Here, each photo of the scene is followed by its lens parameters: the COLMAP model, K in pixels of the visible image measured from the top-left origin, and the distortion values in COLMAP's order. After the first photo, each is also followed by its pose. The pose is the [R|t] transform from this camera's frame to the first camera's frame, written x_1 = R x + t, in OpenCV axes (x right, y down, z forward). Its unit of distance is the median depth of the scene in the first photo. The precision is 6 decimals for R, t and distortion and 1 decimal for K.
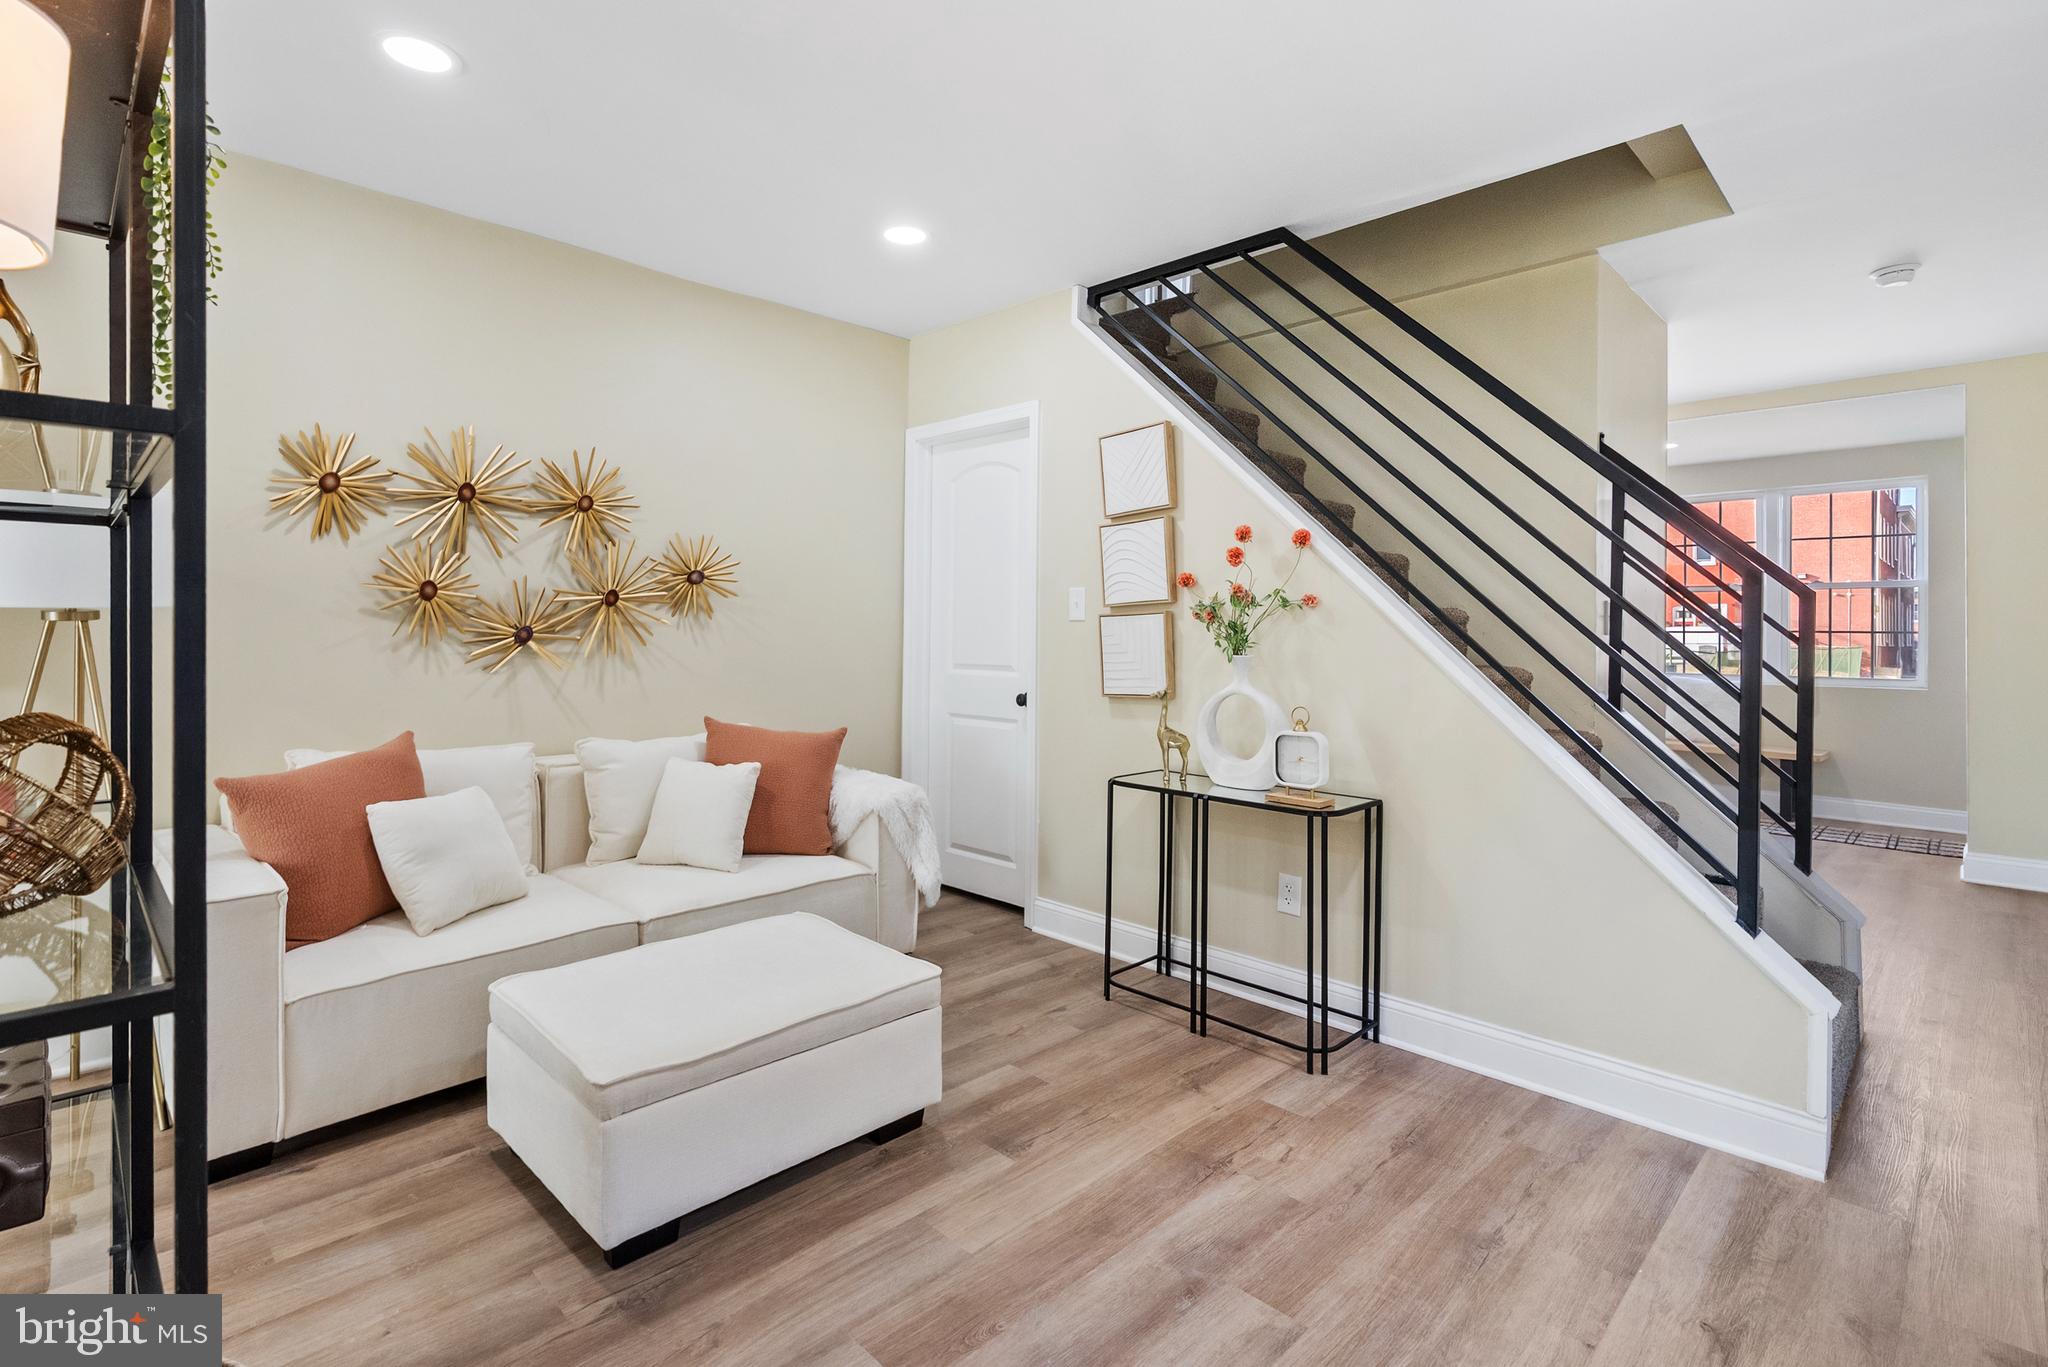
lens RADIAL K [[994.1, 0, 1012.3], [0, 994.1, 630.9], [0, 0, 1]] dist [-0.002521, -0.000329]
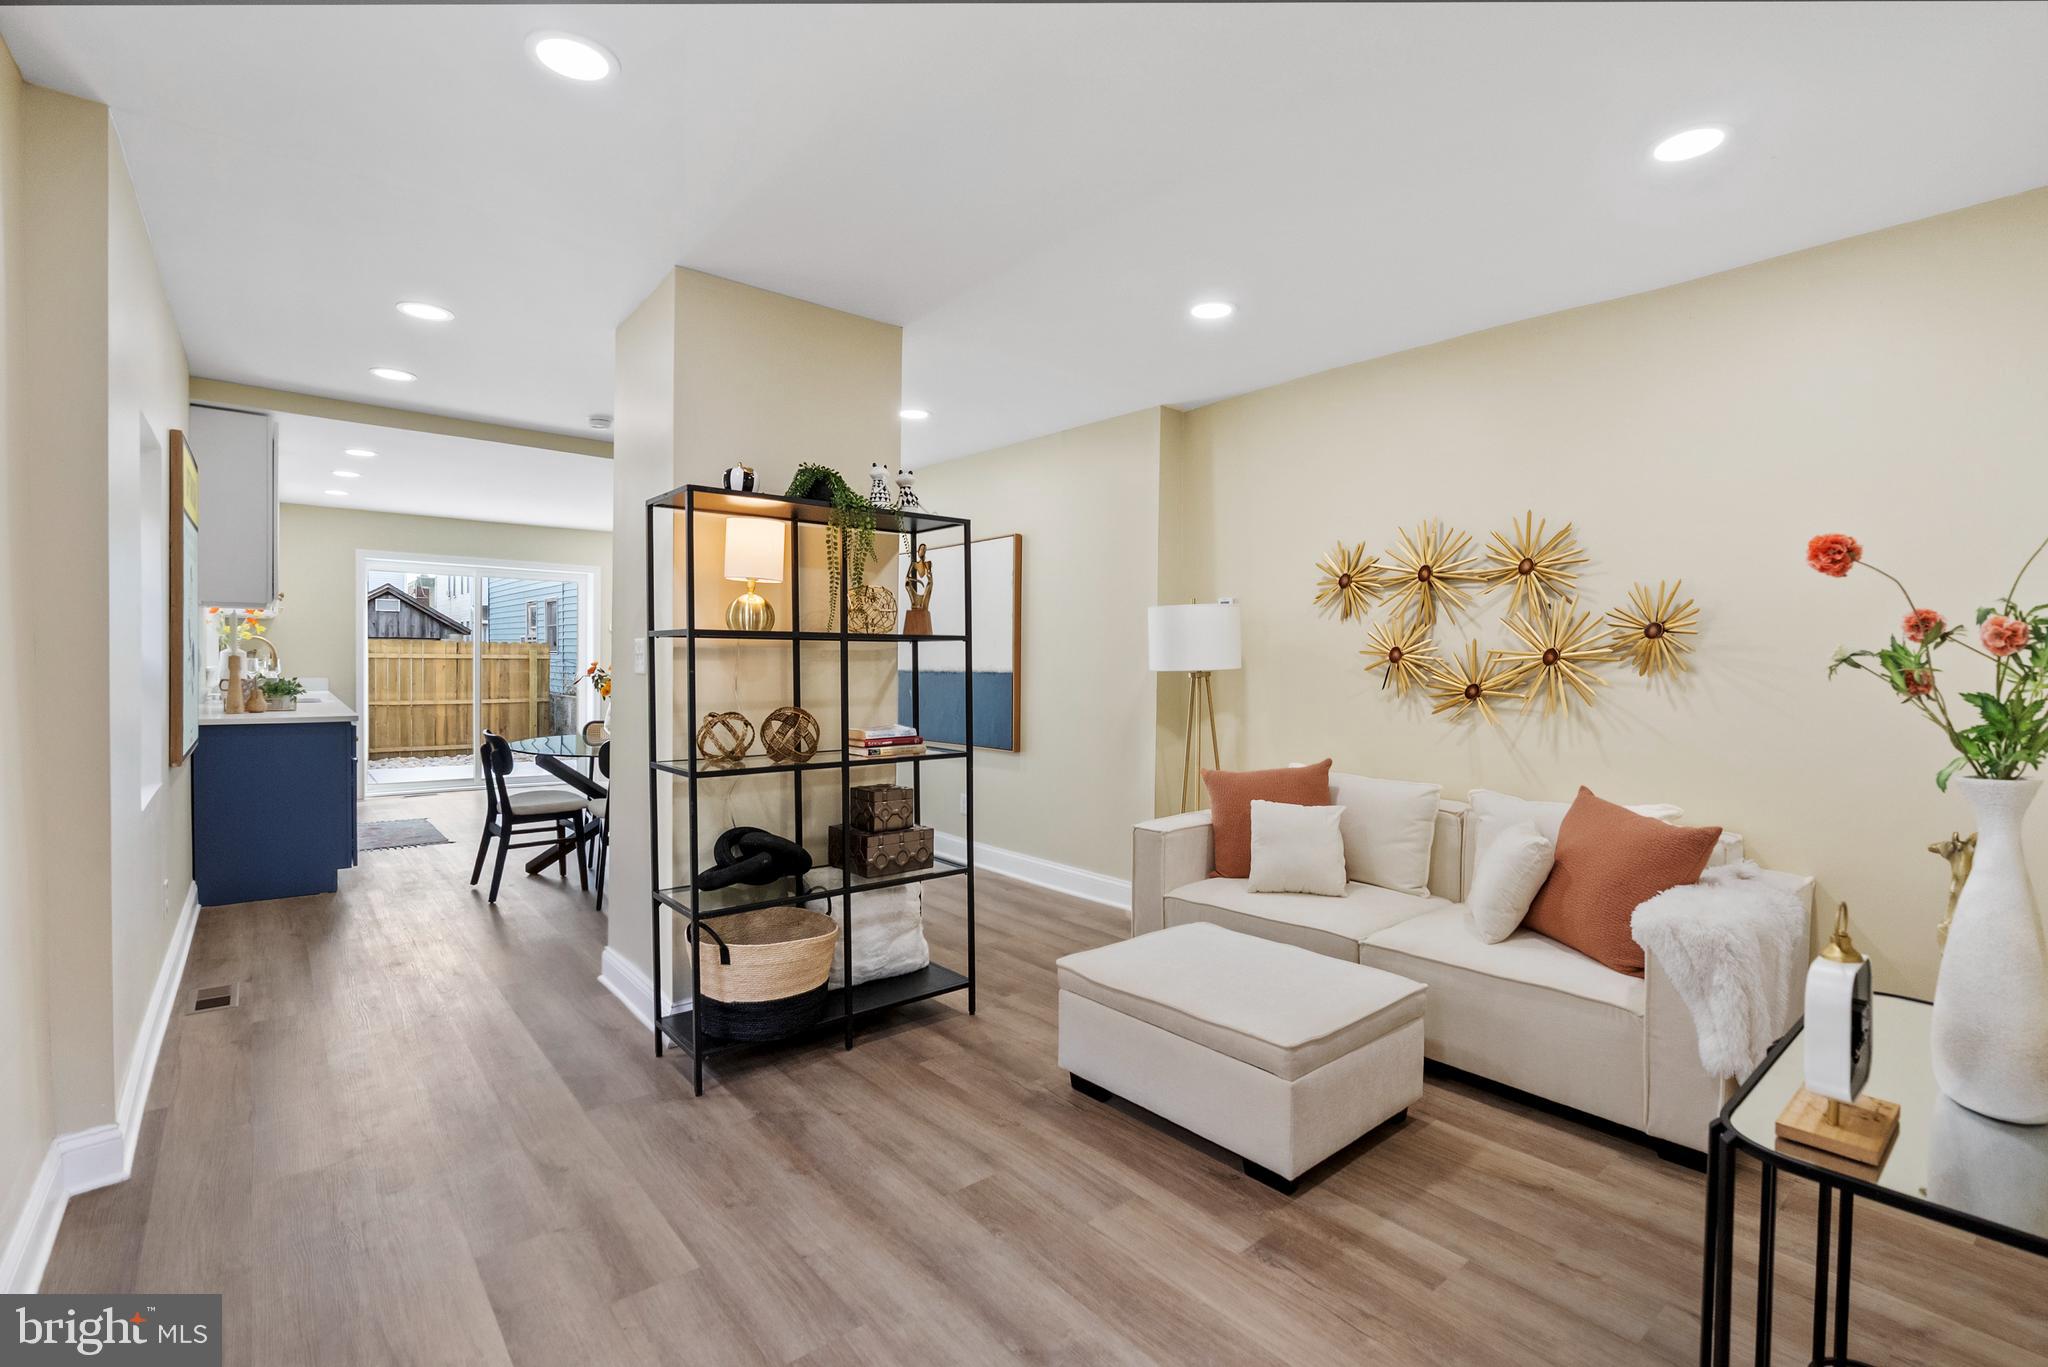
lens RADIAL K [[936.2, 0, 1024.9], [0, 936.2, 685.9], [0, 0, 1]] dist [-0.003834, -0.000450]
pose [[-0.093594, 0.014193, -0.995509, 0.638380], [-0.011532, 0.999816, 0.015339, -0.013556], [0.995544, 0.012916, -0.093413, 0.617680]]
